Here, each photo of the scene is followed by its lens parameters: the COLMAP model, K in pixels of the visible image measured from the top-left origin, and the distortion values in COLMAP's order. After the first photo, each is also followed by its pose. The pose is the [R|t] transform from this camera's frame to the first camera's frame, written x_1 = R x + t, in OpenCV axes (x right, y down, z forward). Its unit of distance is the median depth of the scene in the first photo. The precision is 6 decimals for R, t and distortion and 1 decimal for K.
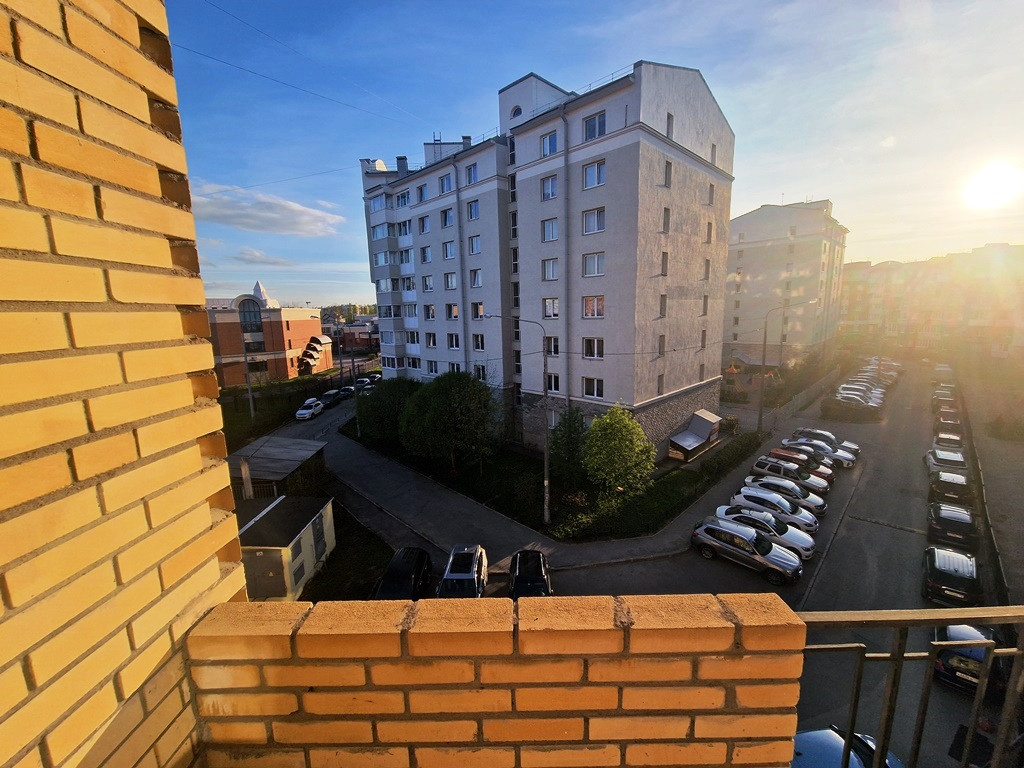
lens RADIAL K [[421.5, 0, 512.0], [0, 421.5, 384.0], [0, 0, 1]] dist [-0.003462, -0.000254]
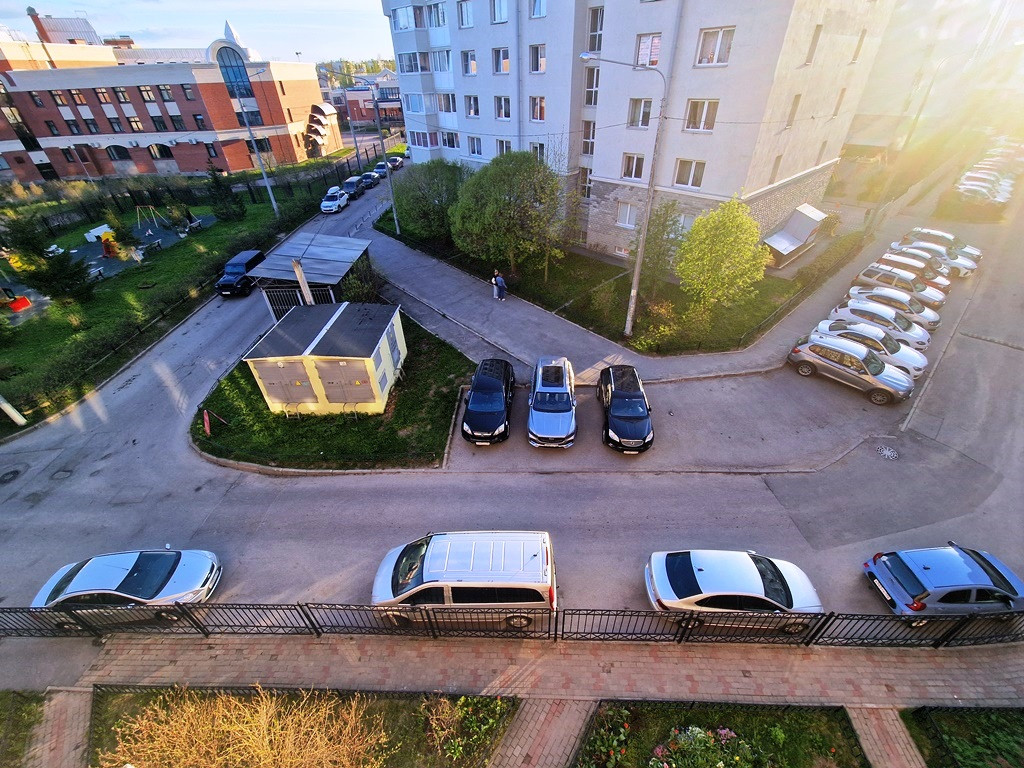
lens RADIAL K [[419.8, 0, 512.0], [0, 419.8, 384.0], [0, 0, 1]] dist [0.011267, -0.005777]
pose [[0.999026, 0.023827, -0.037131, -0.097237], [-0.004550, 0.892776, 0.450479, 0.005841], [0.043884, -0.449871, 0.892015, 0.076586]]
